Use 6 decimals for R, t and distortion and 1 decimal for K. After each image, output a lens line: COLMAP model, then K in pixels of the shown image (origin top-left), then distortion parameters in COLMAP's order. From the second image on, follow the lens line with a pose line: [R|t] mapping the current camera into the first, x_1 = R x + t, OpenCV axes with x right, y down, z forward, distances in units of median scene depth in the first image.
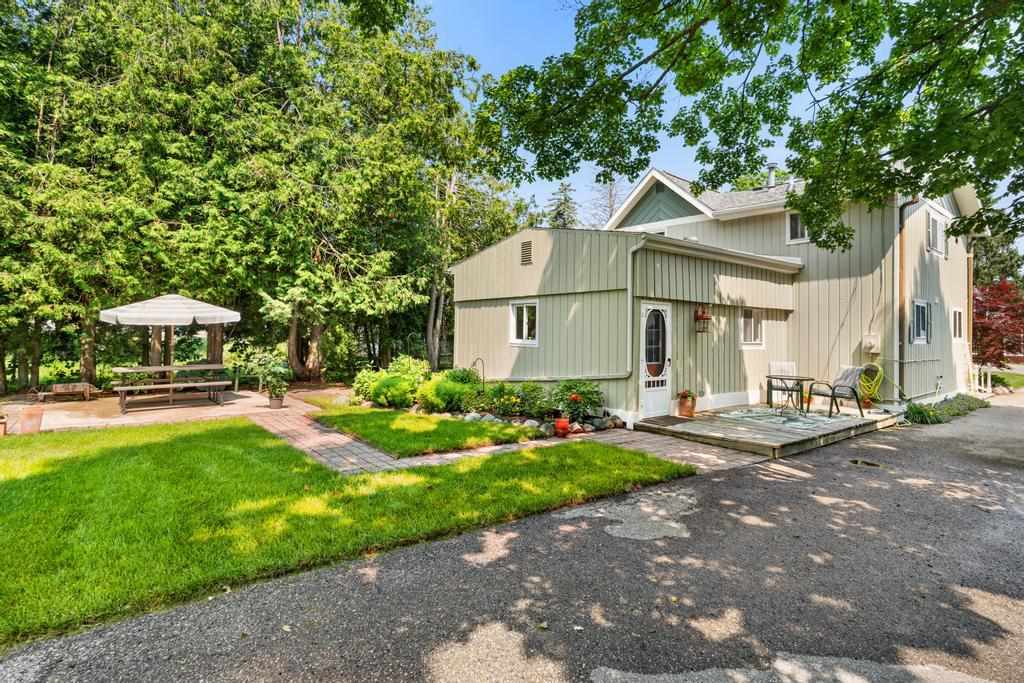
lens RADIAL K [[521.1, 0, 512.0], [0, 521.1, 341.5], [0, 0, 1]] dist [-0.000753, -0.000452]
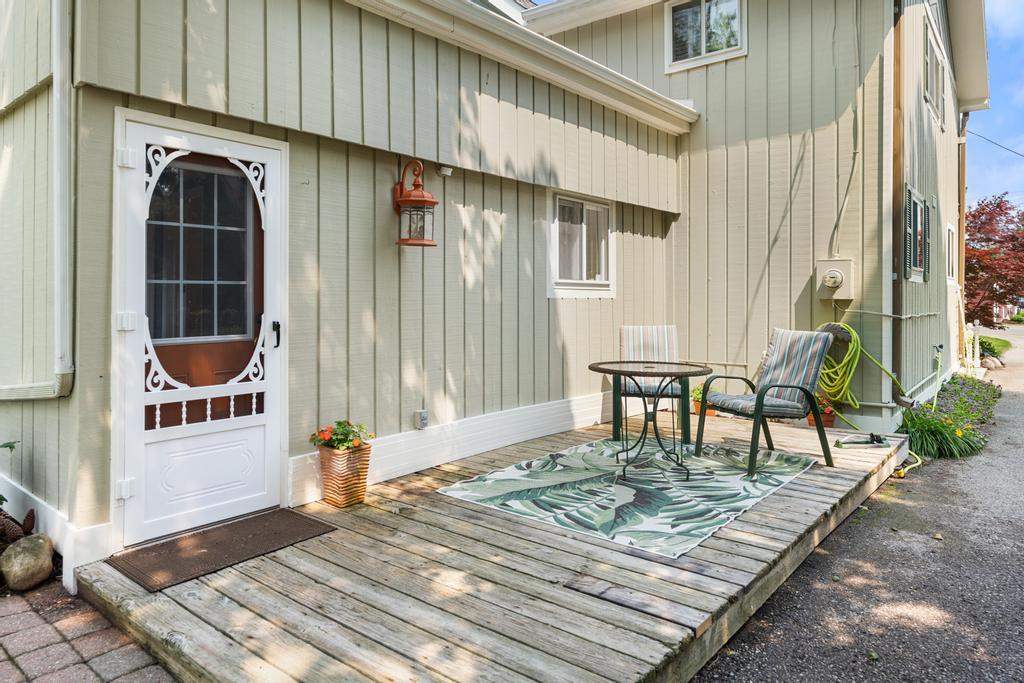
lens RADIAL K [[664.1, 0, 512.0], [0, 664.1, 341.5], [0, 0, 1]] dist [0.001783, 0.001255]
pose [[0.978864, -0.029982, 0.202302, 0.330366], [0.020258, 0.998545, 0.049966, 0.025311], [-0.203505, -0.044811, 0.978048, 0.543062]]
